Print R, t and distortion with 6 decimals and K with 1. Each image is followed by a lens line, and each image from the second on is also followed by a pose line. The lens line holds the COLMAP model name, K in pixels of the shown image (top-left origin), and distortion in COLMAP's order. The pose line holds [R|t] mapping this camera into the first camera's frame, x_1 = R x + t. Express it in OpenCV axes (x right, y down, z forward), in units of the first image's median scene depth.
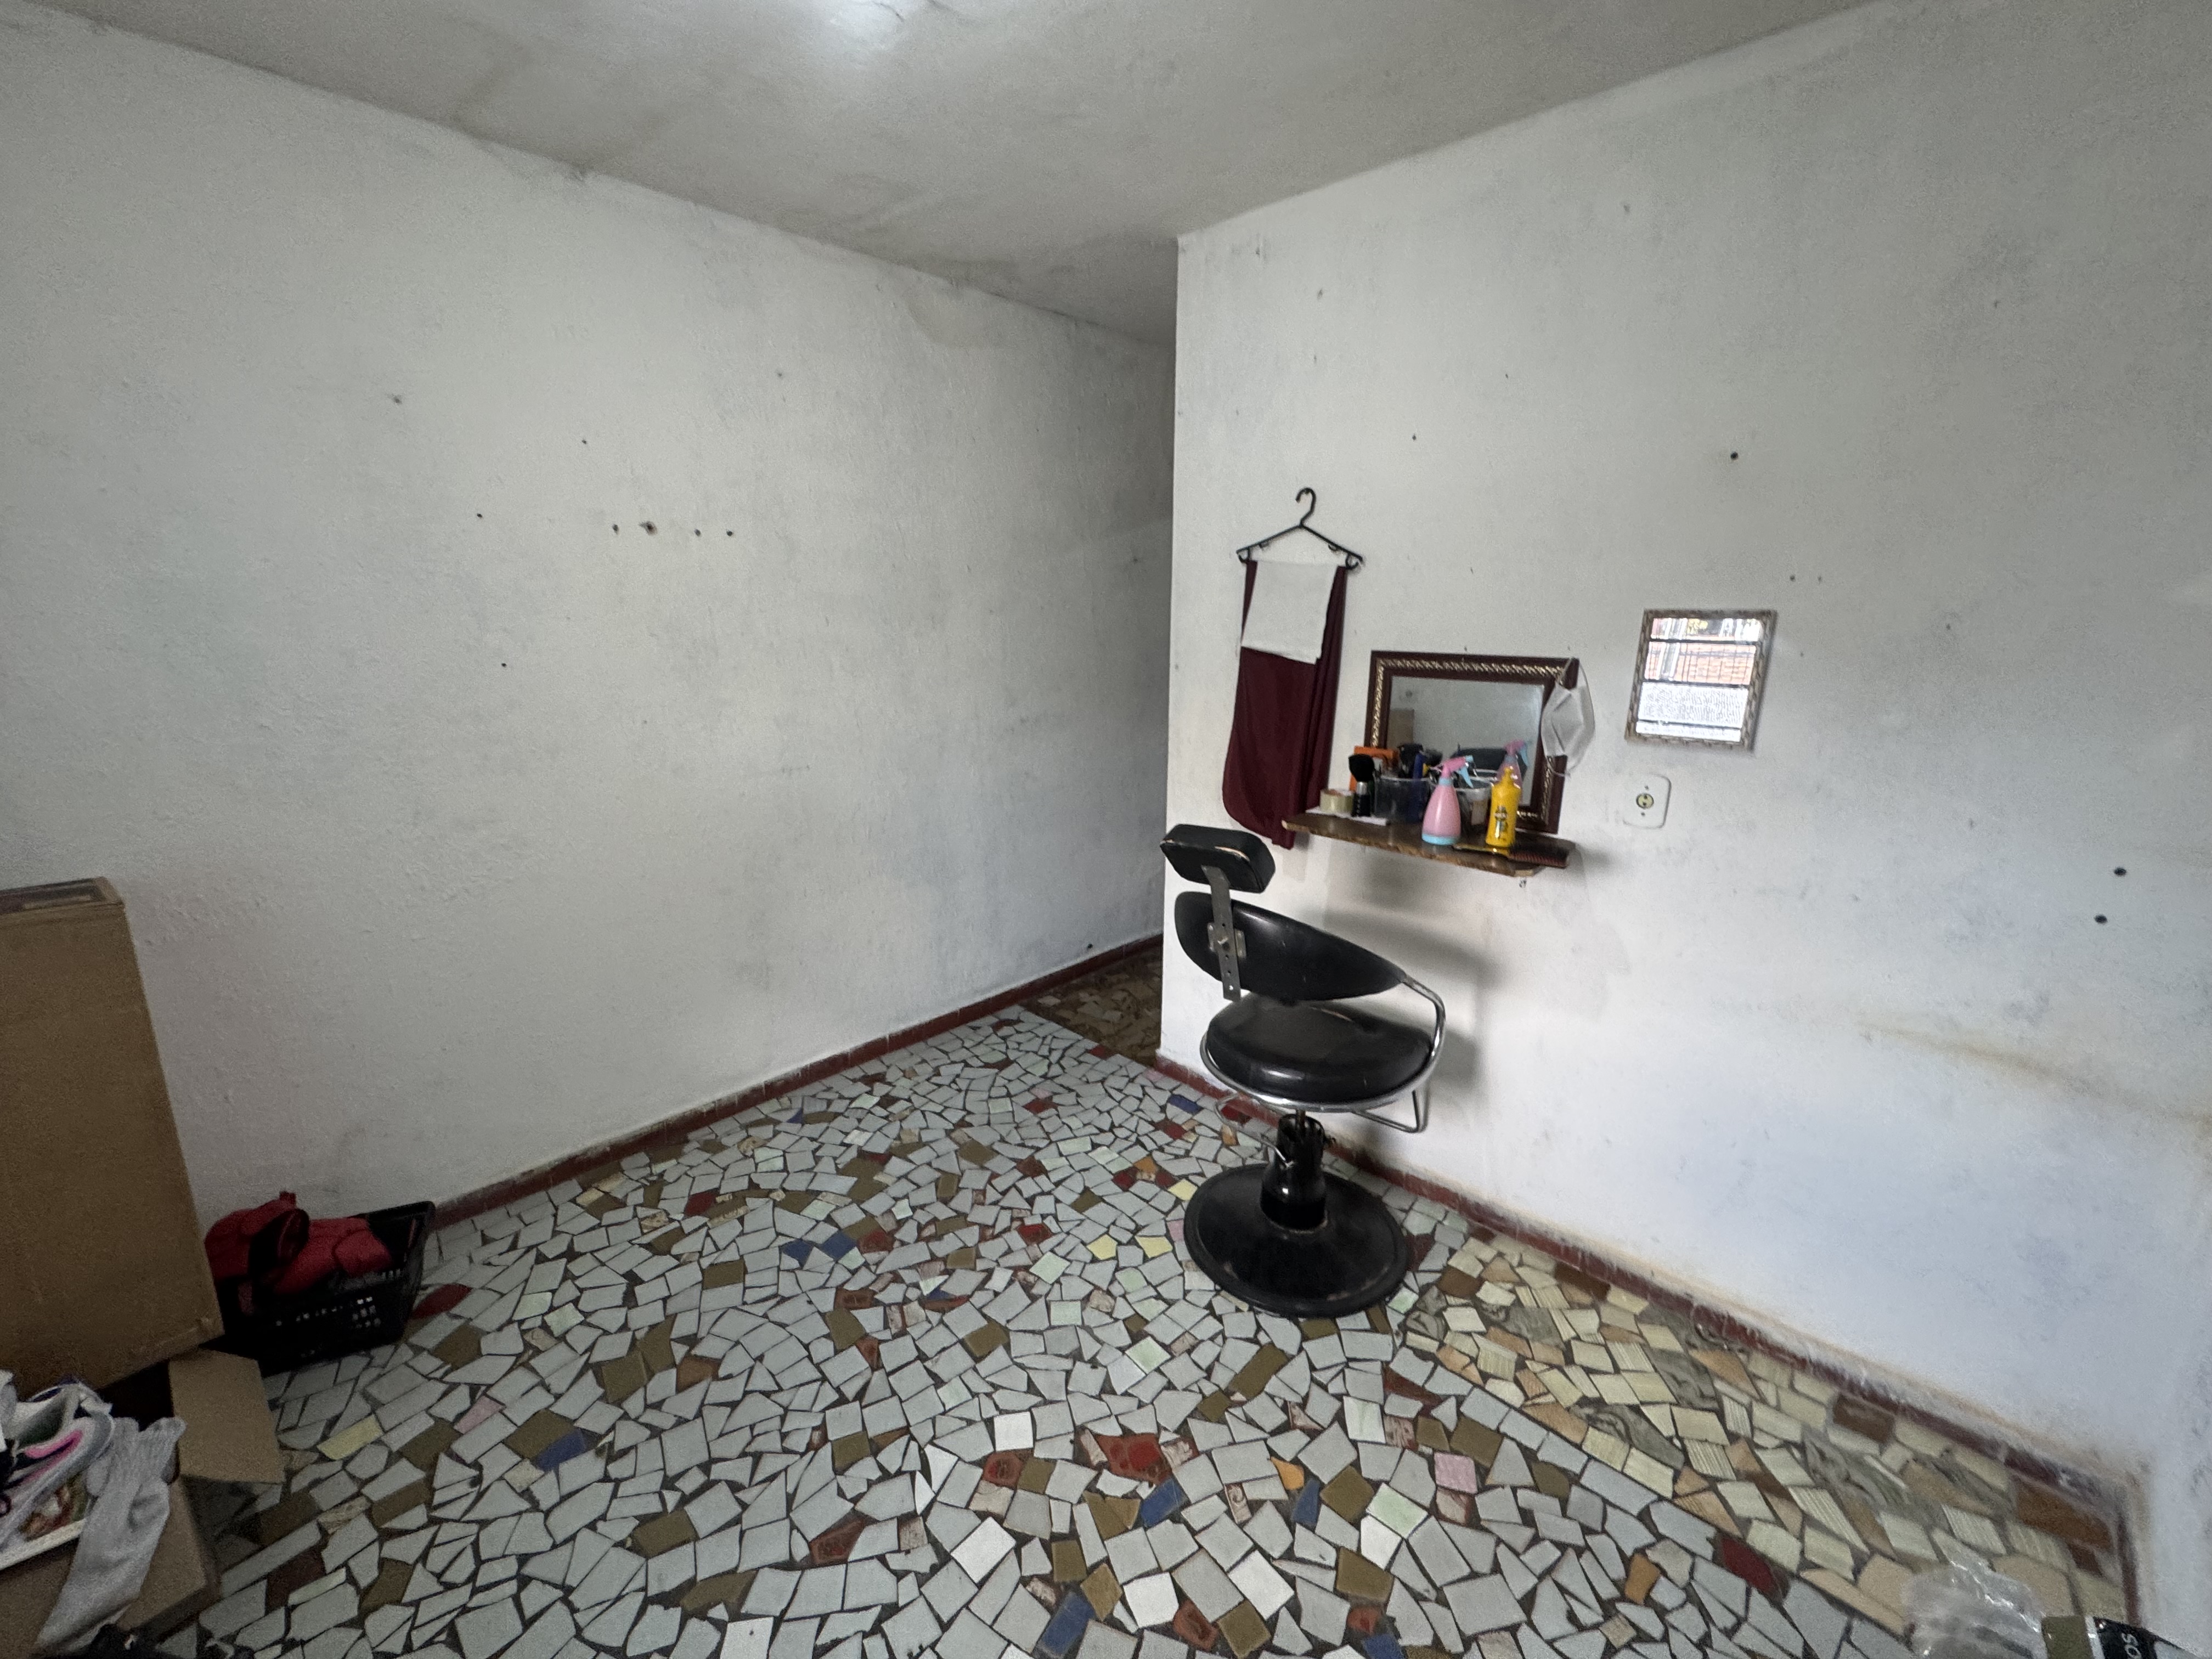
lens RADIAL K [[883.9, 0, 1110.8], [0, 883.9, 827.1], [0, 0, 1]] dist [-0.003652, 0.001026]
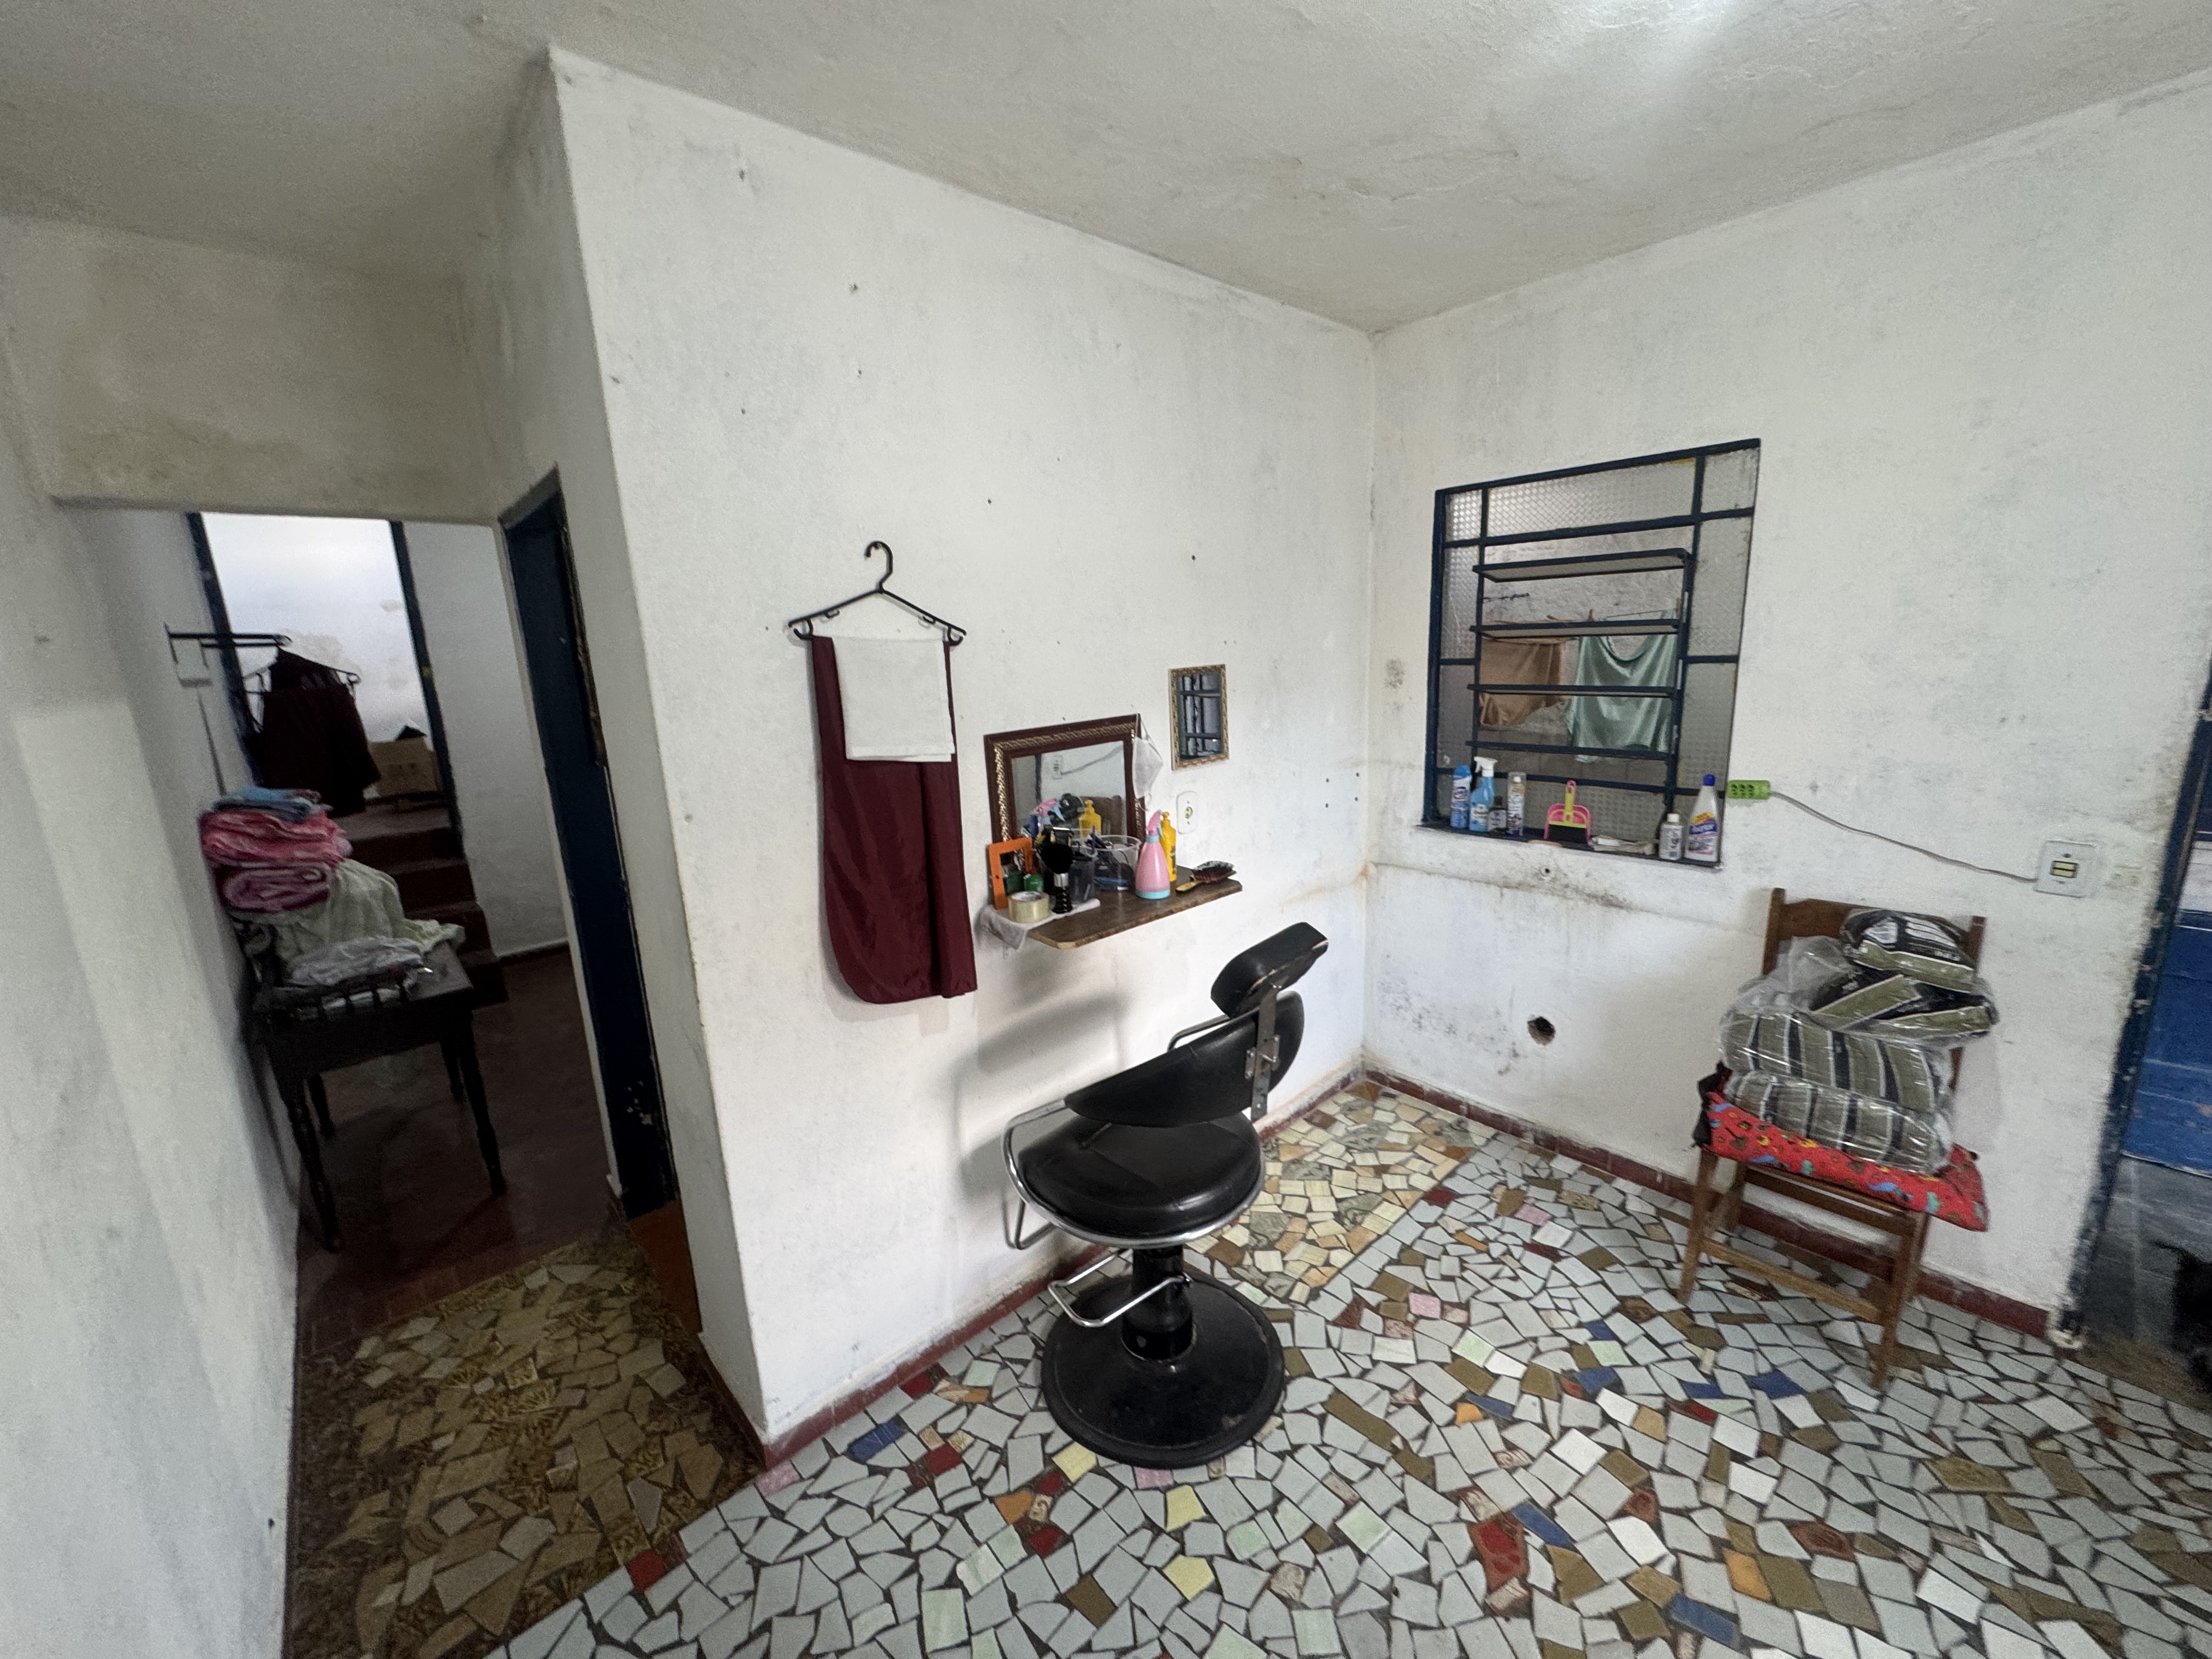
lens RADIAL K [[883.9, 0, 1110.7], [0, 883.9, 823.9], [0, 0, 1]] dist [-0.003652, 0.001026]
pose [[0.070314, -0.222345, 0.972429, -0.660088], [0.287934, 0.937872, 0.193624, -0.293146], [-0.955065, 0.266381, 0.129966, 0.924380]]
